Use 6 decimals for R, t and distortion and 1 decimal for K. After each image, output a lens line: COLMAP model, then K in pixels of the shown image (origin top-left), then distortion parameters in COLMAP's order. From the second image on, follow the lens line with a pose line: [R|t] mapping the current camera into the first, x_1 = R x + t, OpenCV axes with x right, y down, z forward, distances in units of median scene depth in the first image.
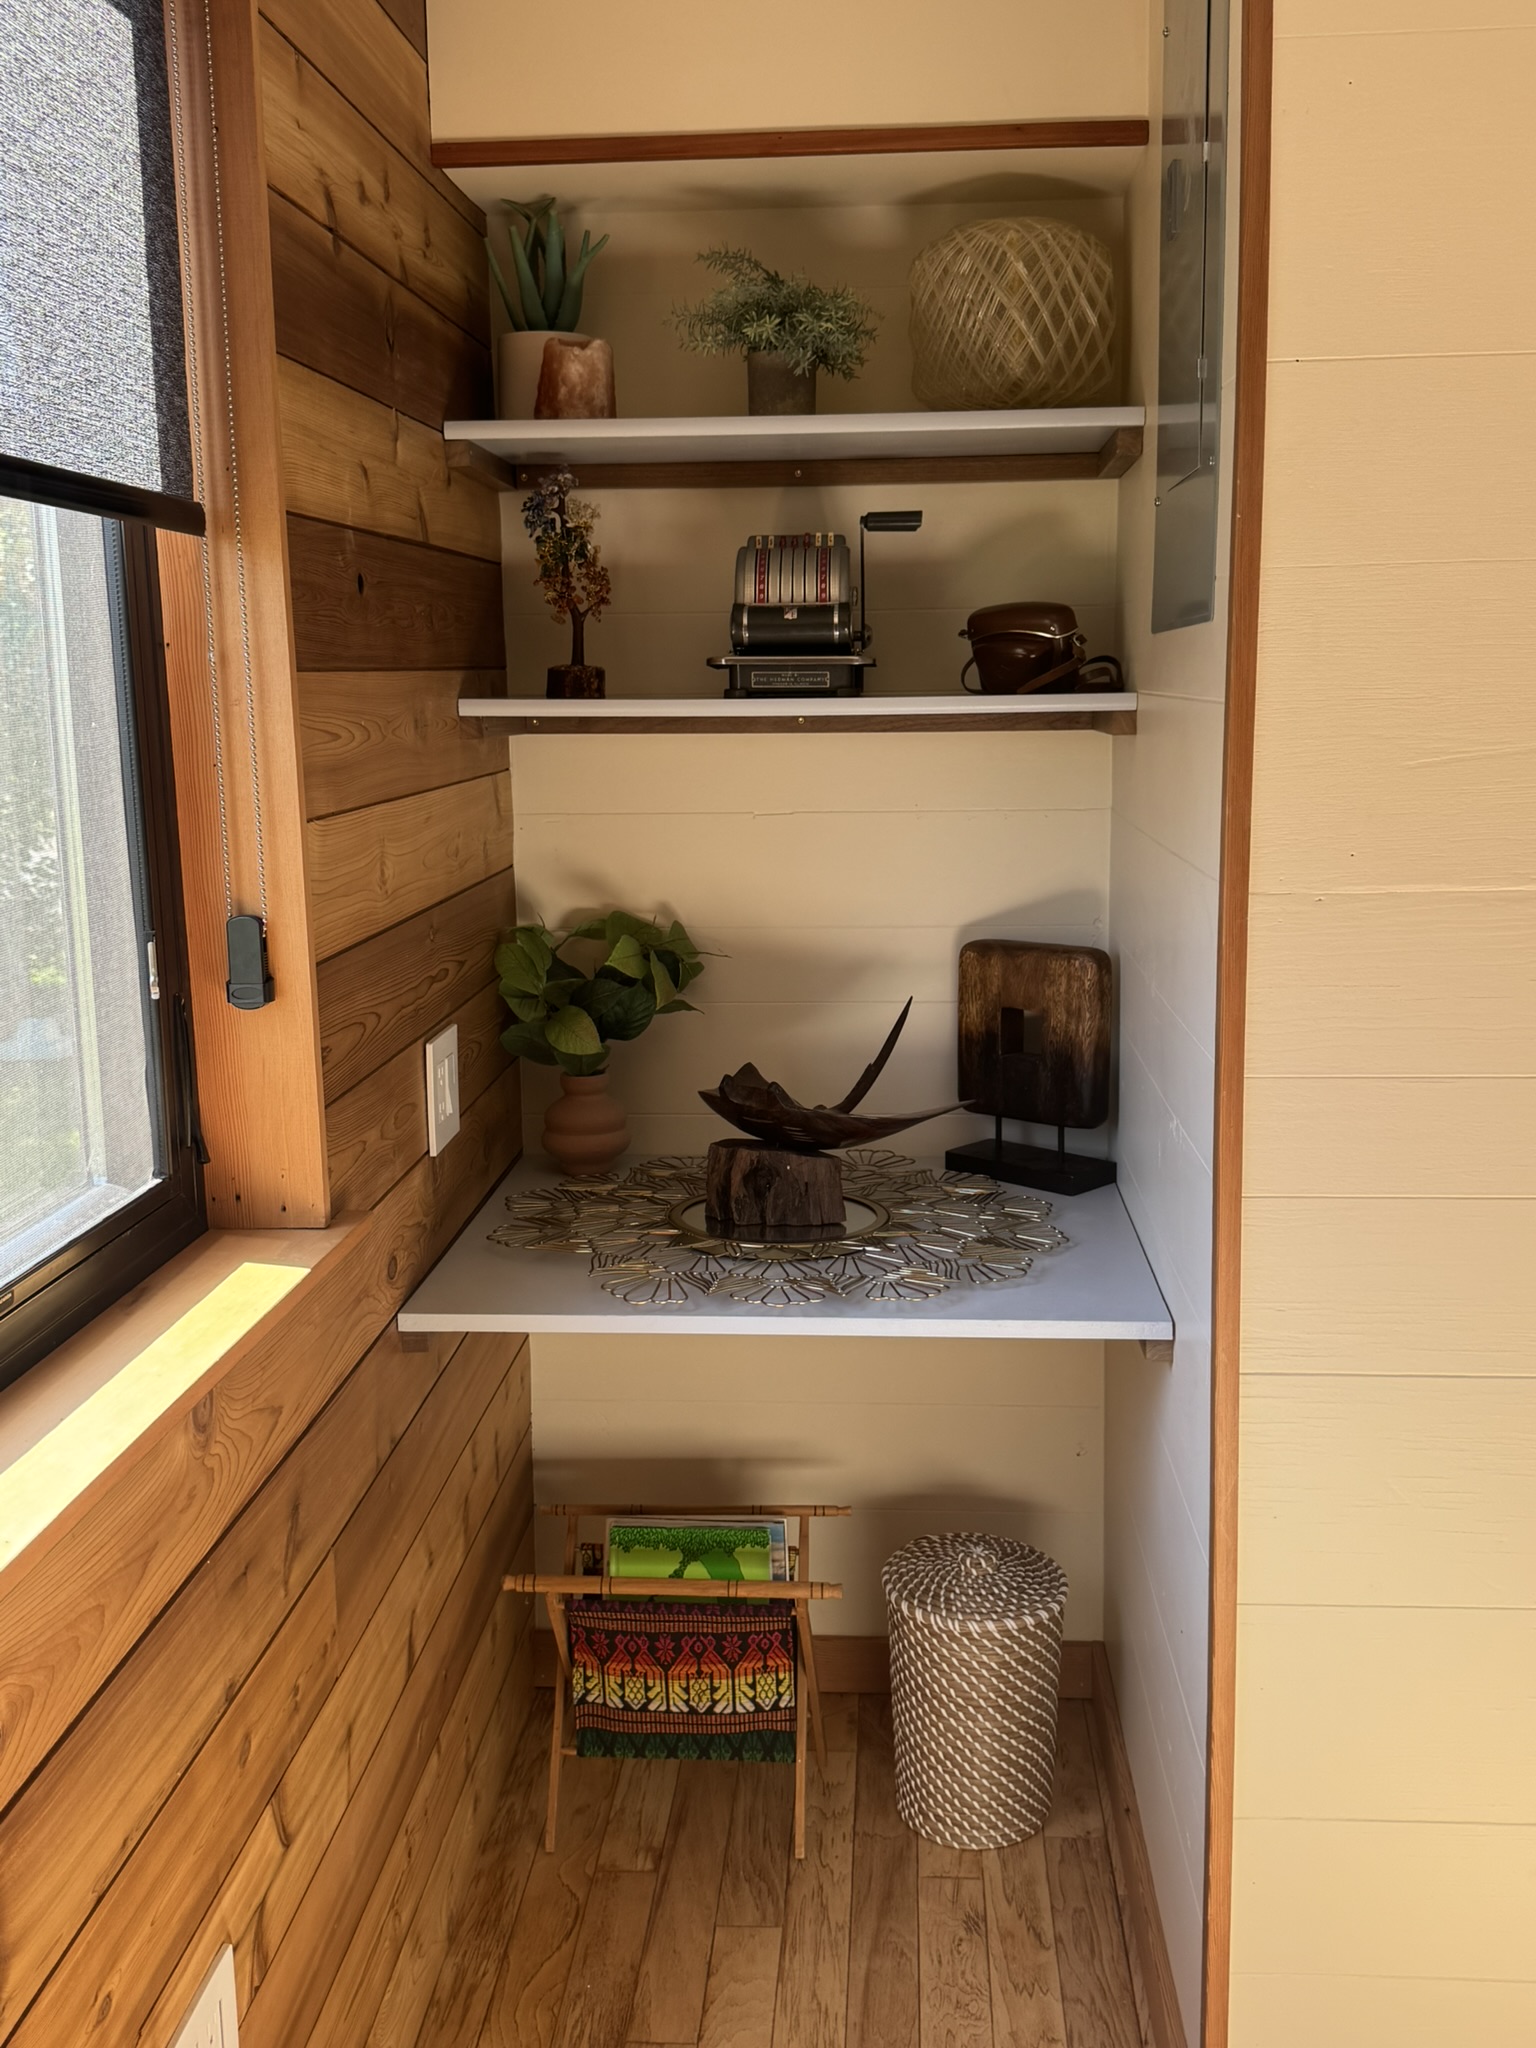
lens RADIAL K [[1918.1, 0, 765.4], [0, 1918.1, 1027.9], [0, 0, 1]] dist [0.036720, 0.000000]
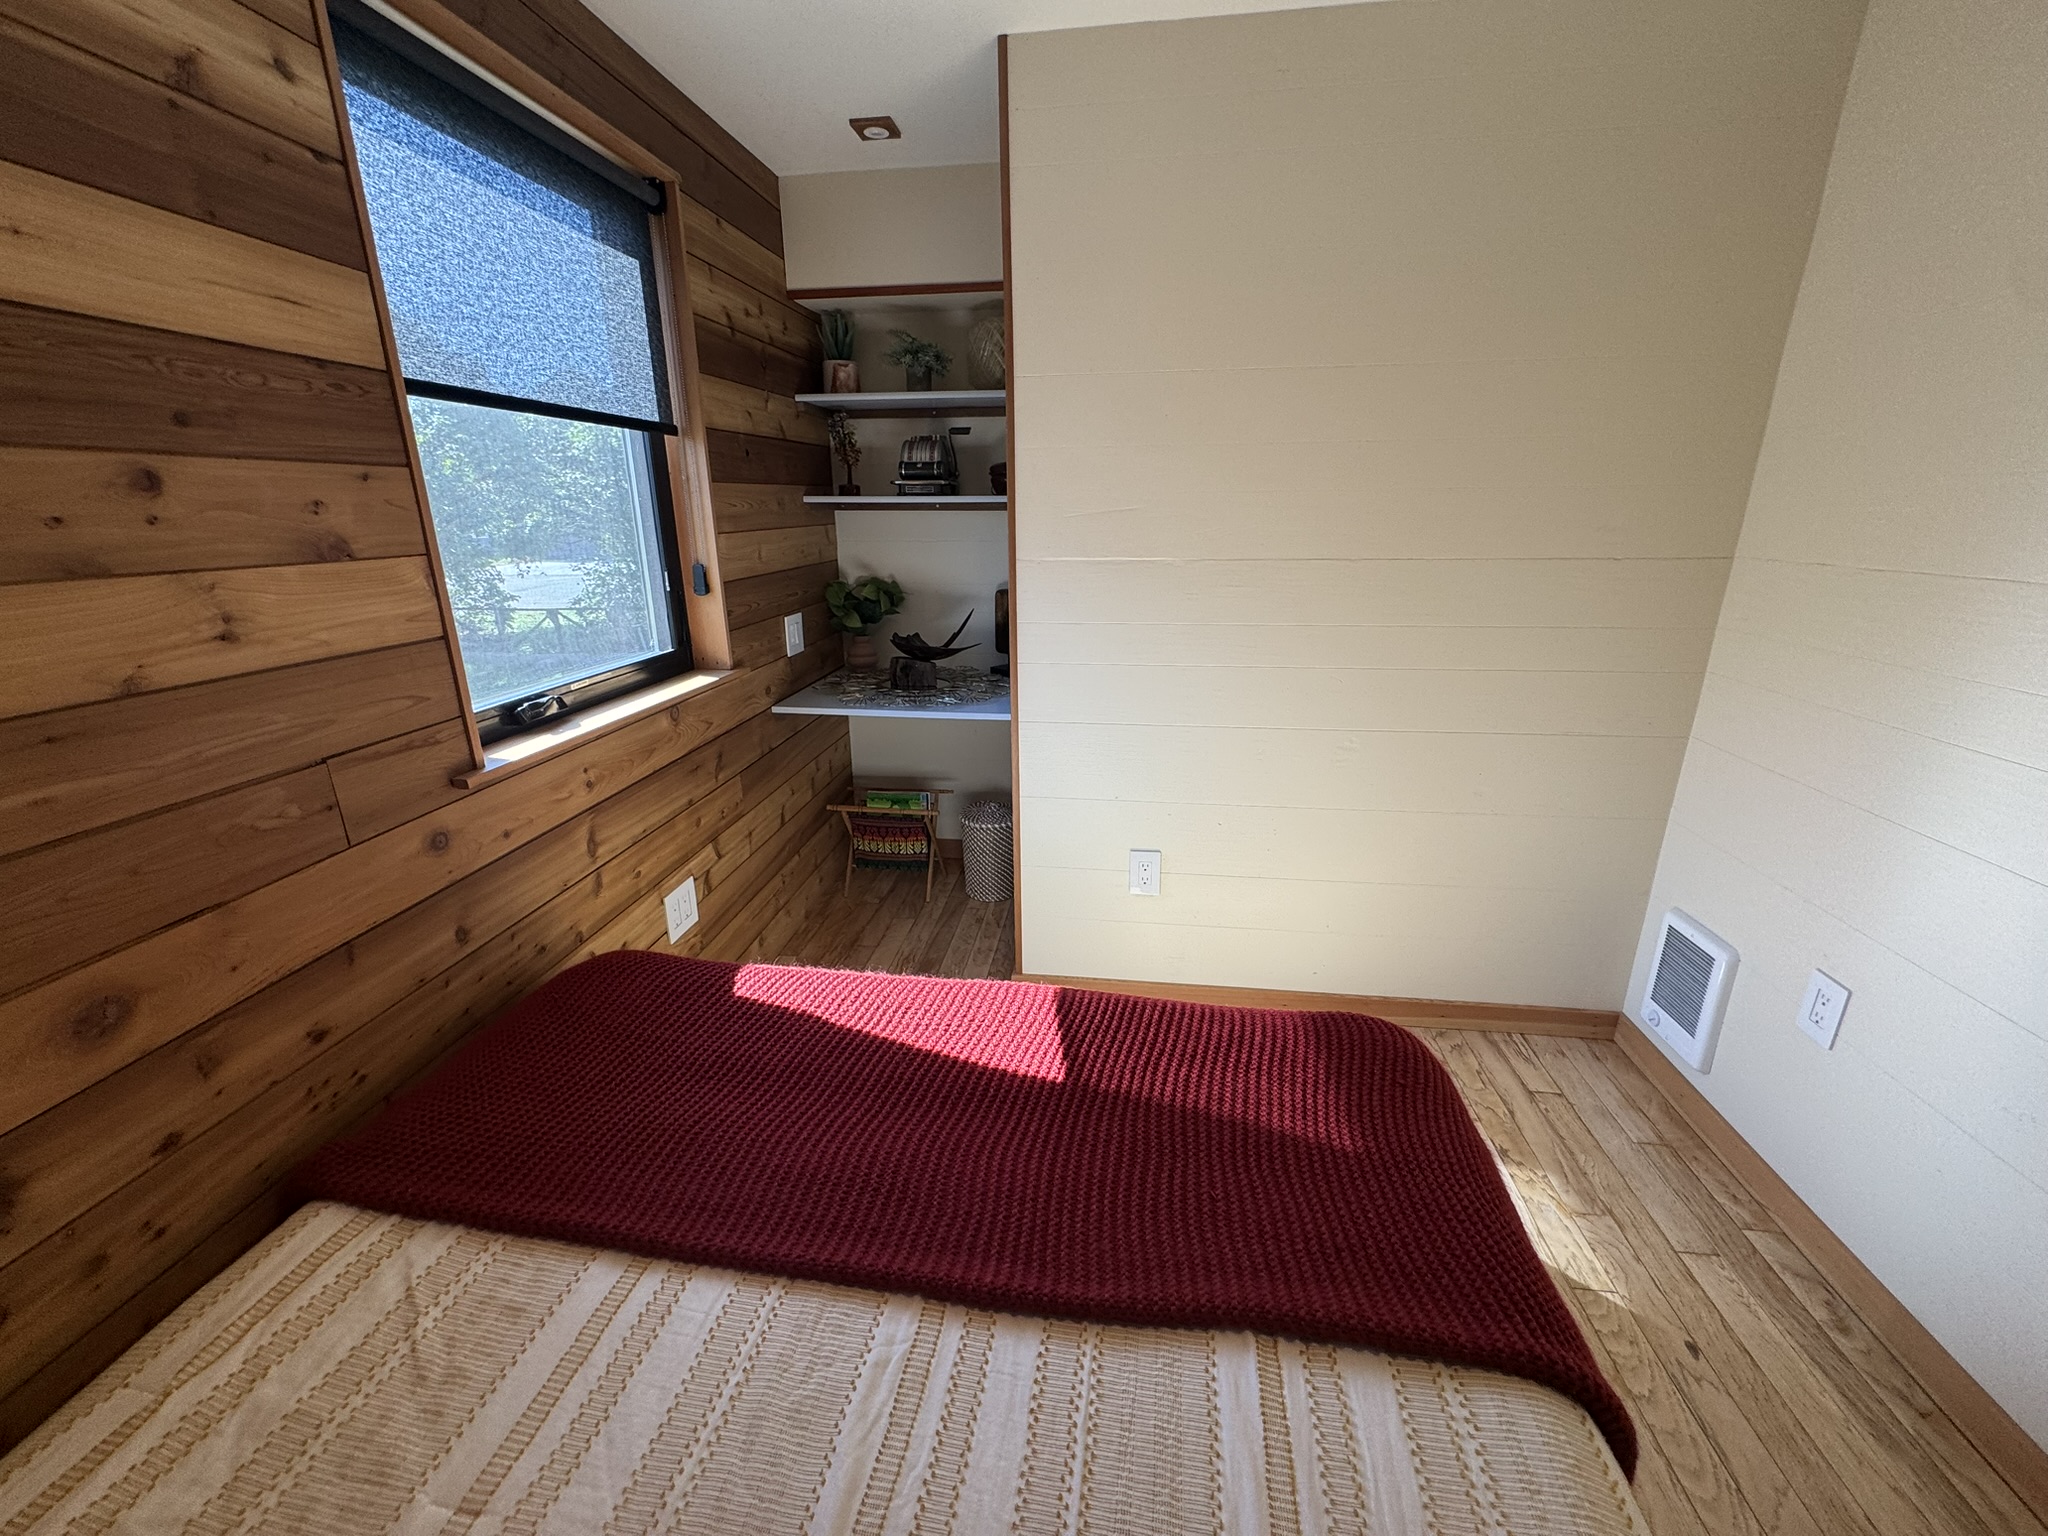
lens RADIAL K [[819.3, 0, 1021.2], [0, 819.3, 766.9], [0, 0, 1]] dist [-0.003048, 0.000333]
pose [[0.997666, 0.028333, -0.062131, 0.246225], [-0.020013, 0.991226, 0.130656, 0.059495], [0.065288, -0.129108, 0.989479, -0.223233]]
